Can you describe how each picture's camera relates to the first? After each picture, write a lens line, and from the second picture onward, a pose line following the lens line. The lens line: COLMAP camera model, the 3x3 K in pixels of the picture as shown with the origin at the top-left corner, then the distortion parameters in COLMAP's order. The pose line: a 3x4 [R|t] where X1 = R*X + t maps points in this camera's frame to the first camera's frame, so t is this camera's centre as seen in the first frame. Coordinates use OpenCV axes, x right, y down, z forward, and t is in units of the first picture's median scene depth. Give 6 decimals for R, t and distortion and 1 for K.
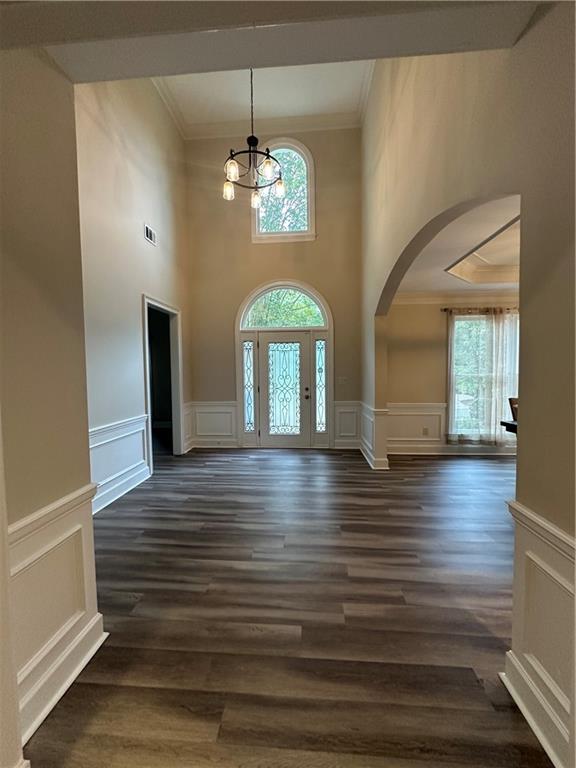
lens RADIAL K [[306.0, 0, 284.8], [0, 306.0, 386.6], [0, 0, 1]] dist [-0.025019, 0.000283]
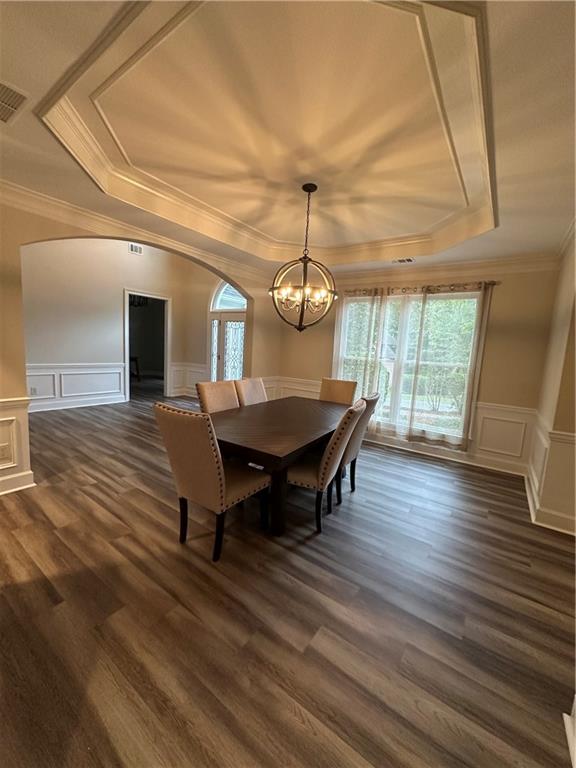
lens RADIAL K [[306.0, 0, 287.7], [0, 306.0, 381.4], [0, 0, 1]] dist [-0.025019, 0.000283]
pose [[0.865953, 0.119100, -0.485737, 0.810493], [-0.100040, 0.992852, 0.065095, -0.003463], [0.490018, -0.007777, 0.871678, 0.018218]]
